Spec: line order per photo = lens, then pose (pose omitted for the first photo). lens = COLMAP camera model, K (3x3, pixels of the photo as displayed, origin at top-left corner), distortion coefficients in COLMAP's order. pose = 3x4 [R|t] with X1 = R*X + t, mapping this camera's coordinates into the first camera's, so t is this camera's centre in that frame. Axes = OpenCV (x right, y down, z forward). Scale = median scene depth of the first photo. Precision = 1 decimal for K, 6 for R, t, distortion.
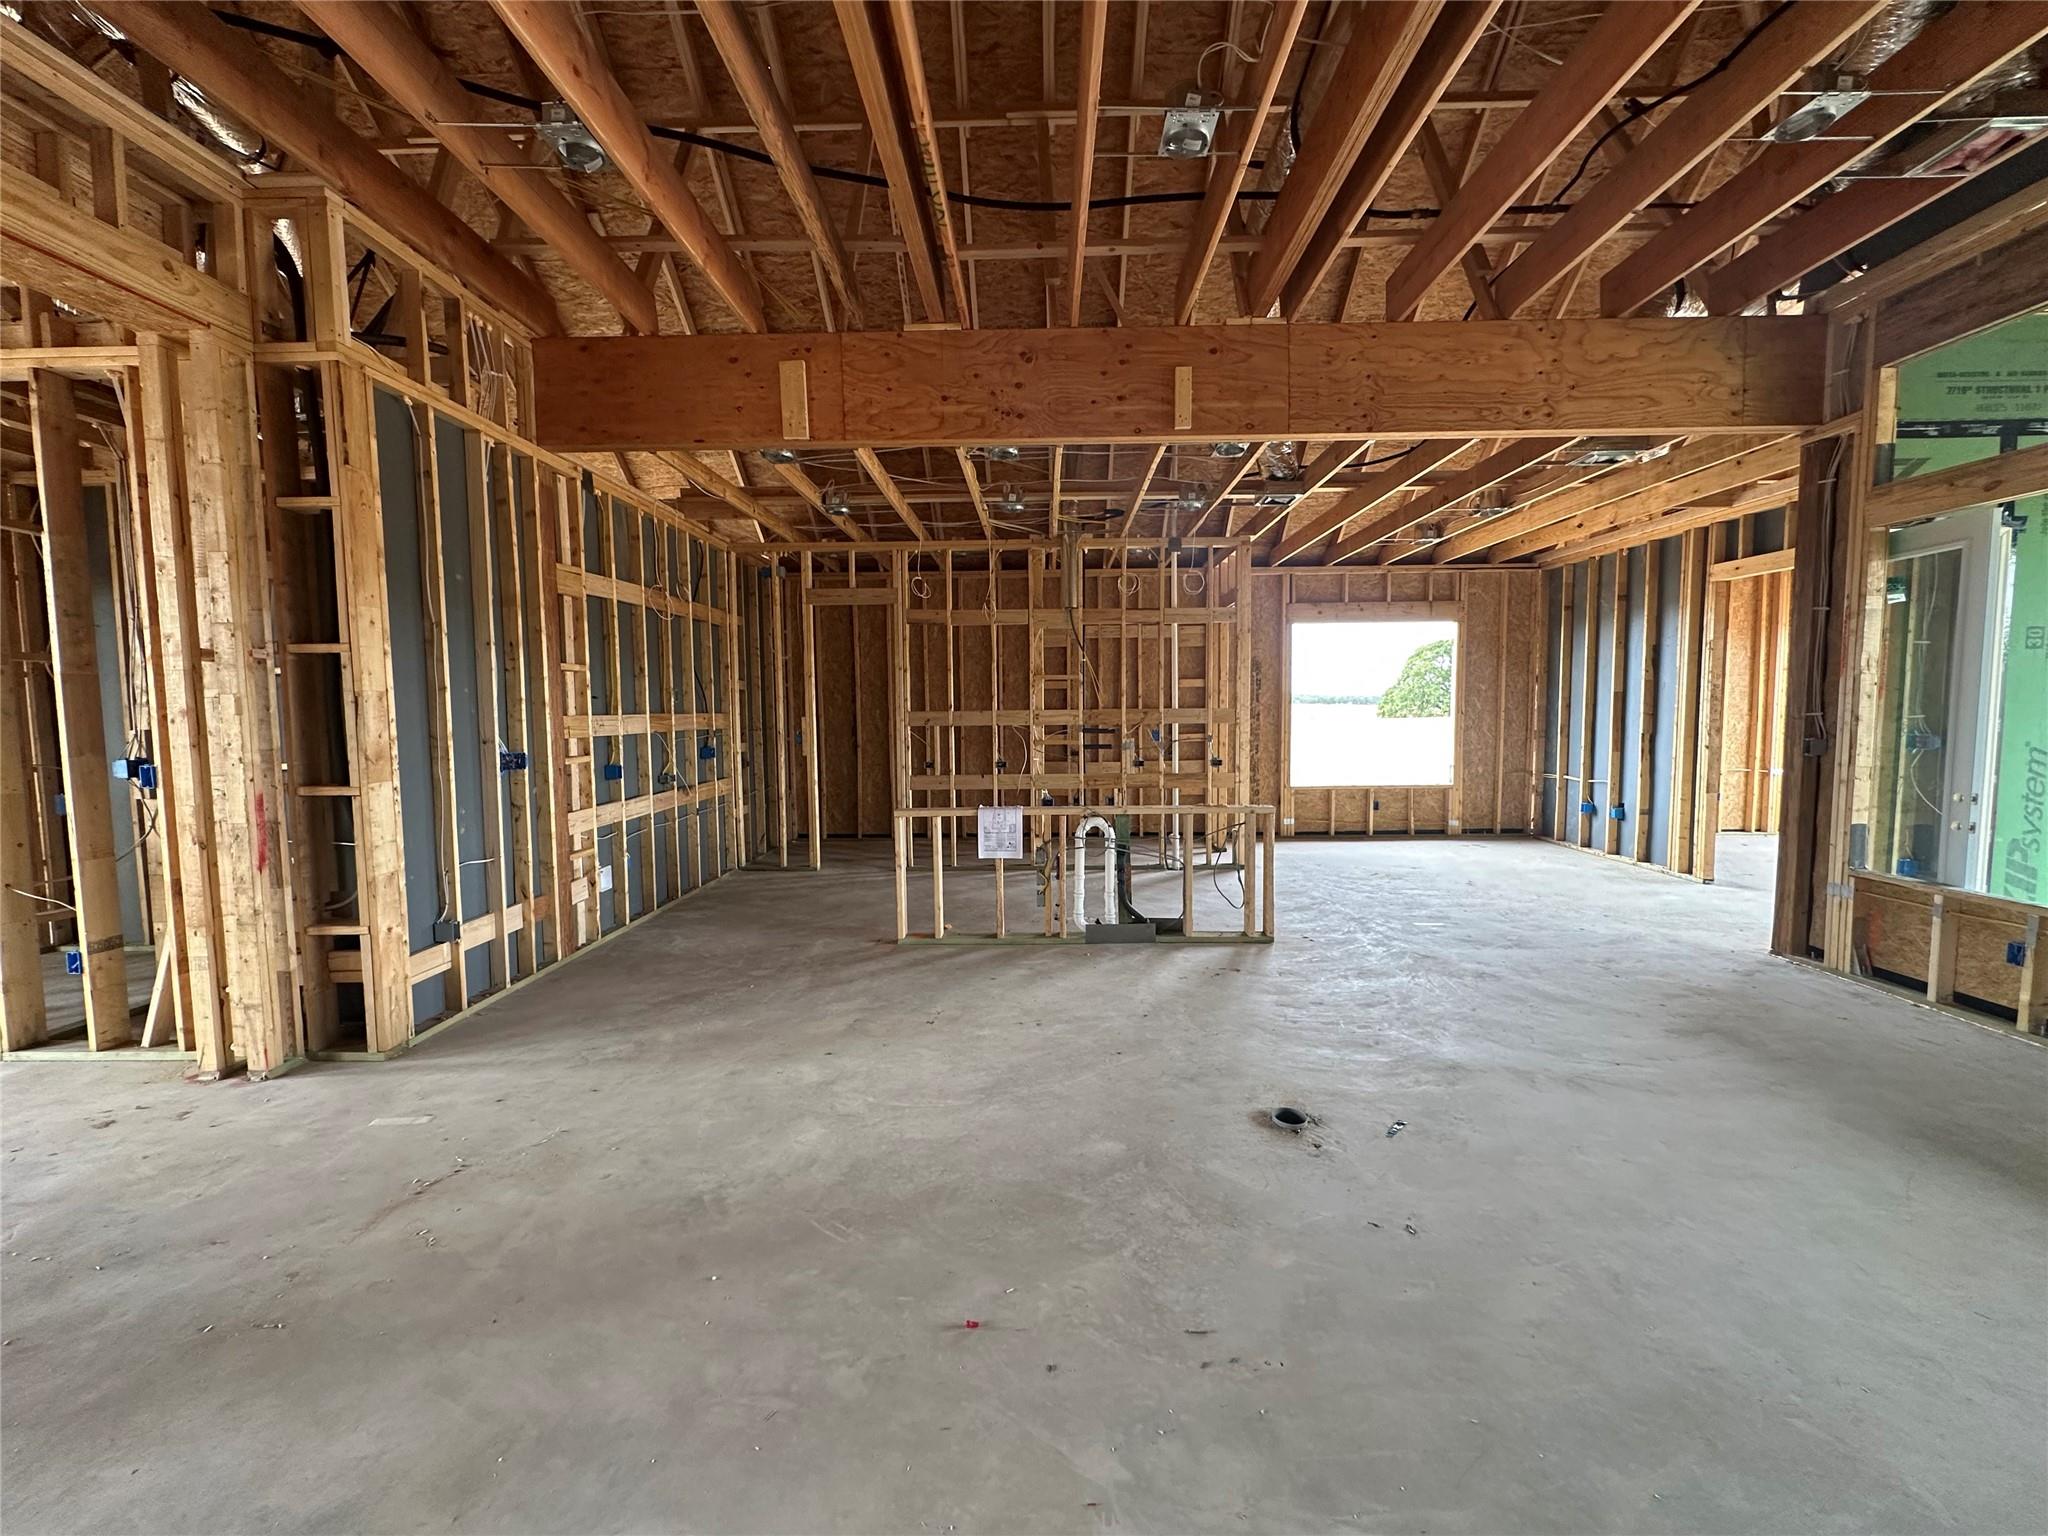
lens RADIAL K [[820.4, 0, 1028.3], [0, 820.4, 766.4], [0, 0, 1]] dist [-0.003073, -0.000065]
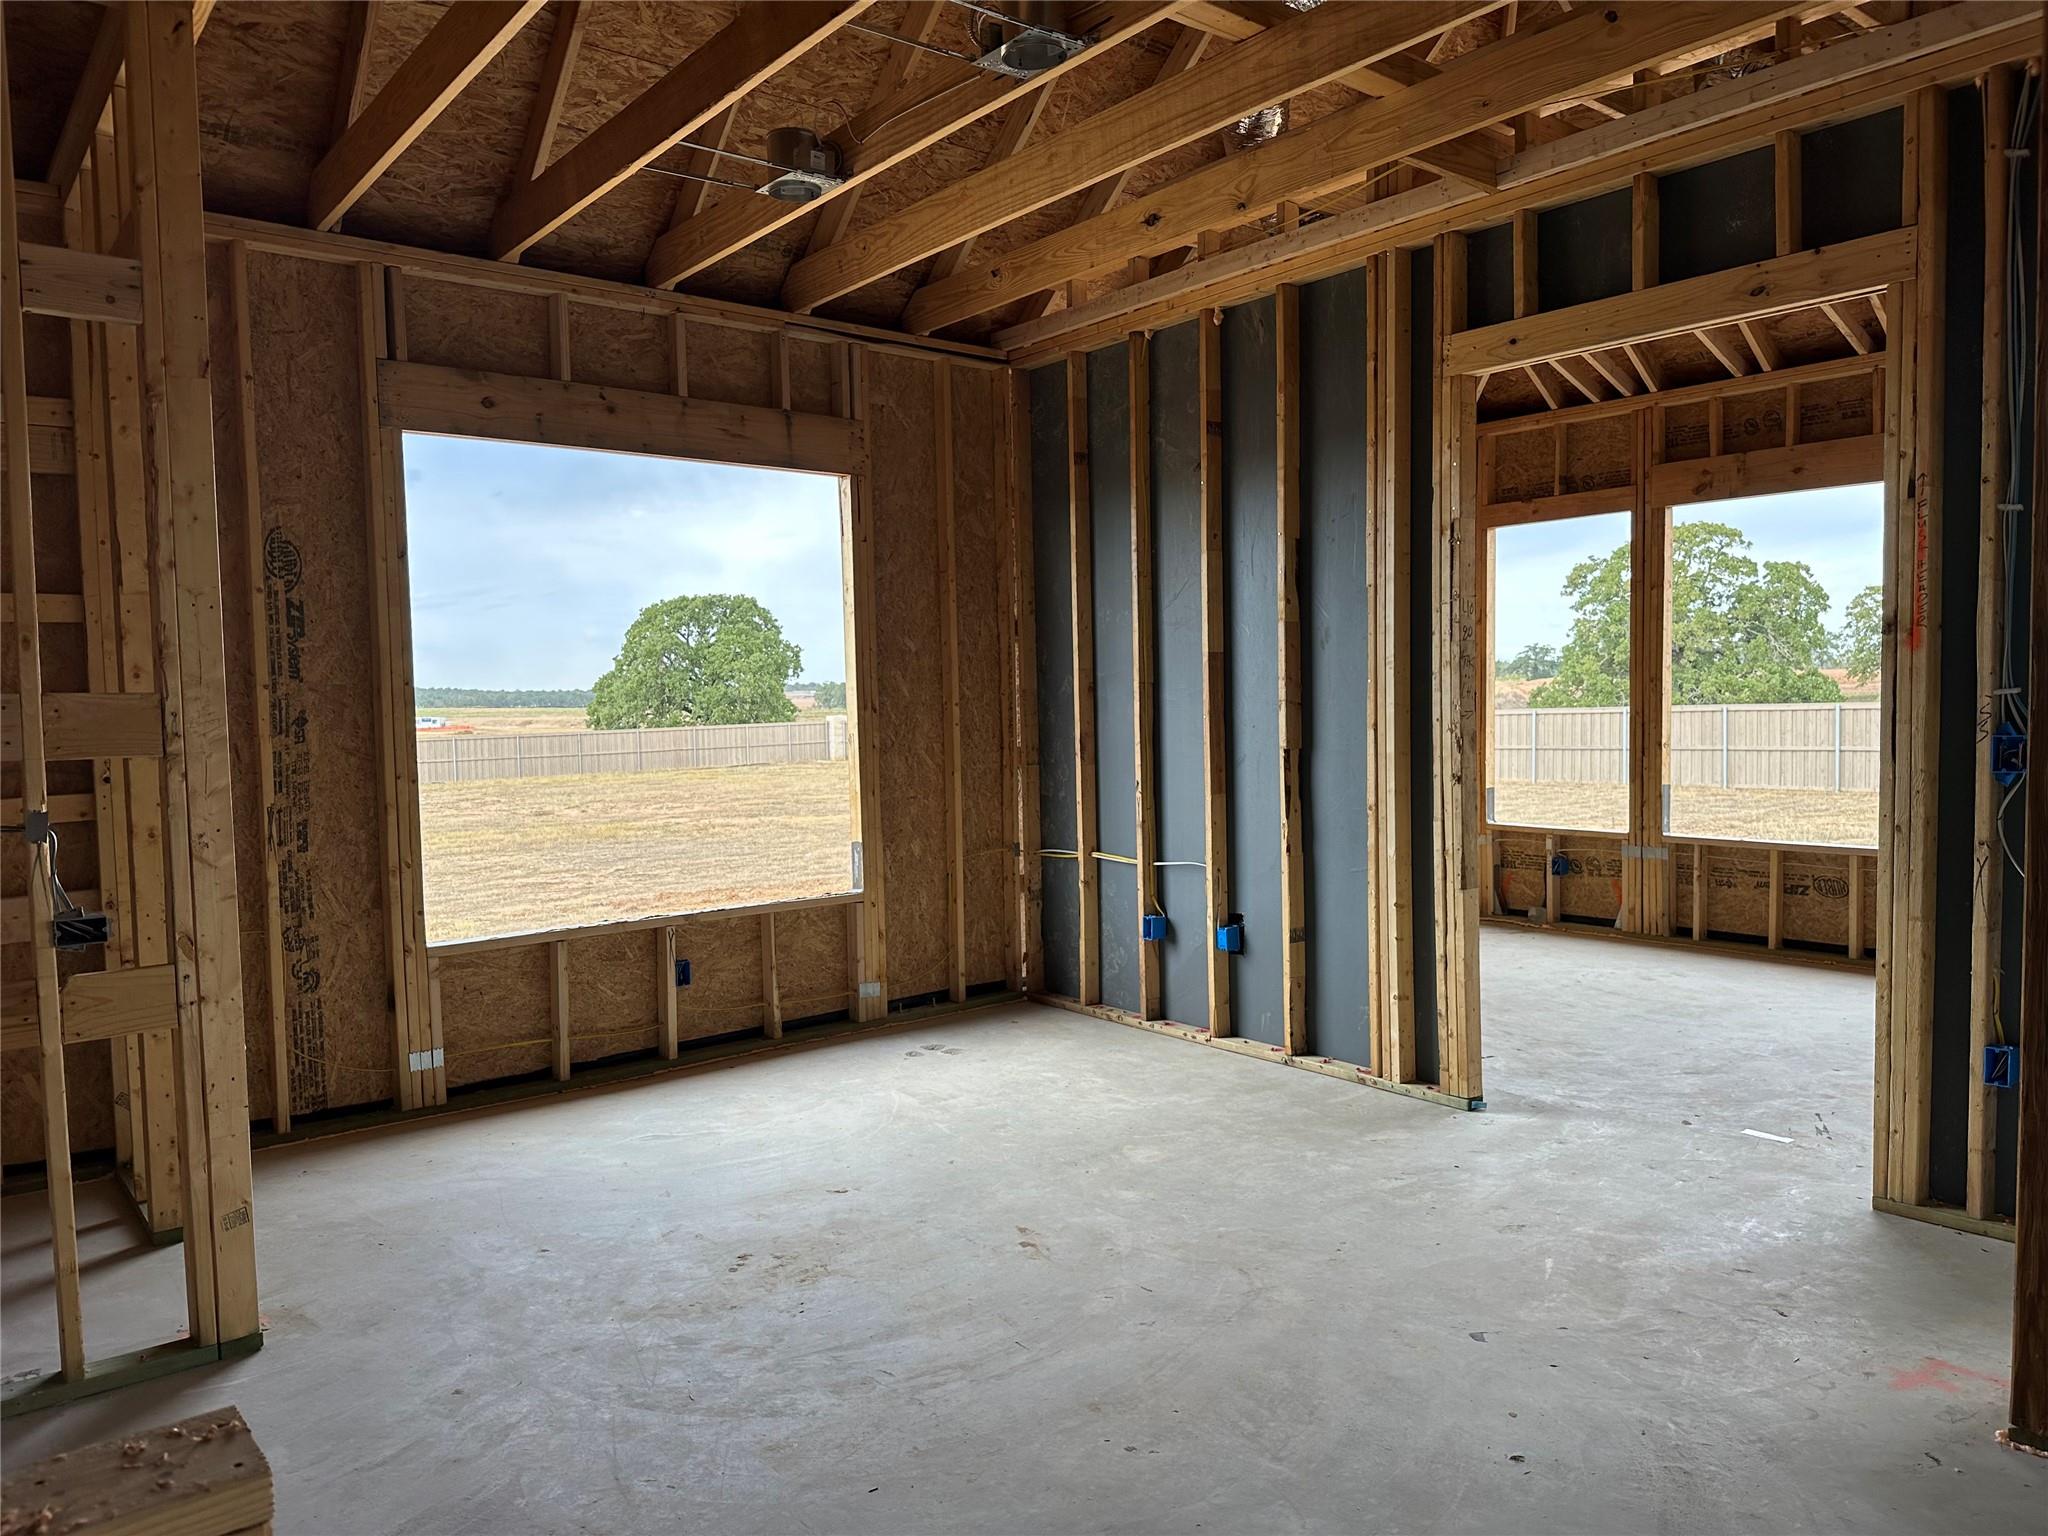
lens RADIAL K [[1413.5, 0, 1022.7], [0, 1413.5, 779.0], [0, 0, 1]] dist [0.145076, -0.263370]
pose [[0.764948, -0.042194, 0.642709, 0.206054], [0.058287, 0.998292, -0.003835, -0.035223], [-0.641450, 0.040396, 0.766101, 0.616159]]
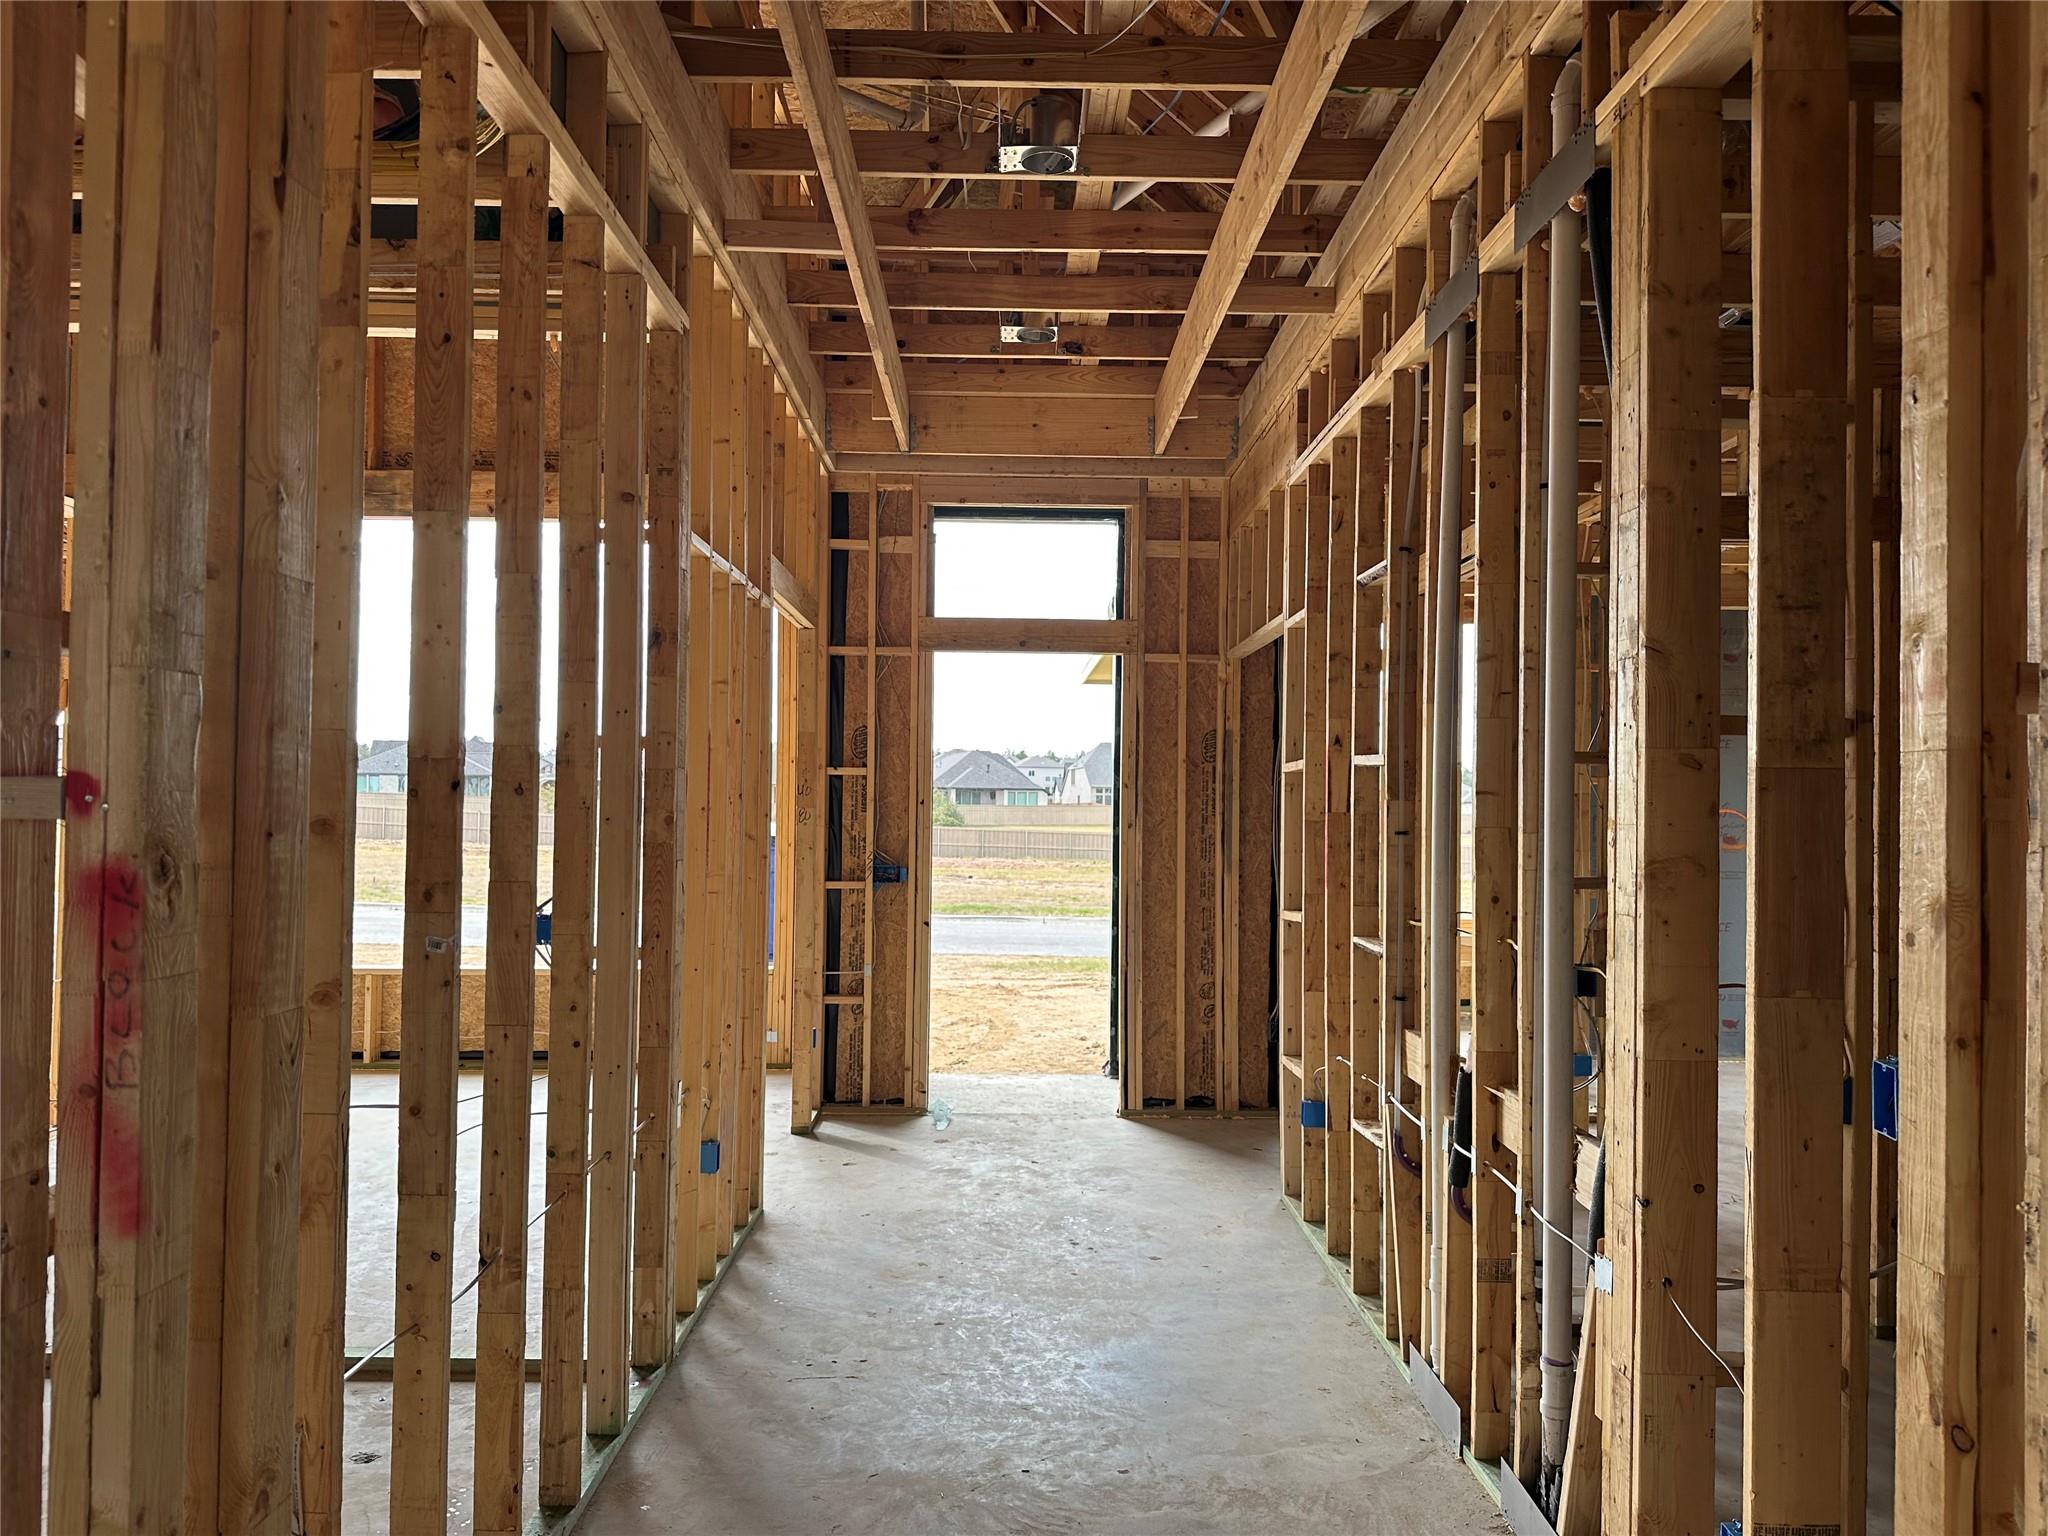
lens RADIAL K [[1413.5, 0, 1022.7], [0, 1413.5, 779.0], [0, 0, 1]] dist [0.145076, -0.263370]
pose [[0.032582, -0.007774, -0.999439, -0.299022], [-0.084882, 0.996336, -0.010517, -0.040238], [0.995858, 0.085177, 0.031803, 0.353838]]
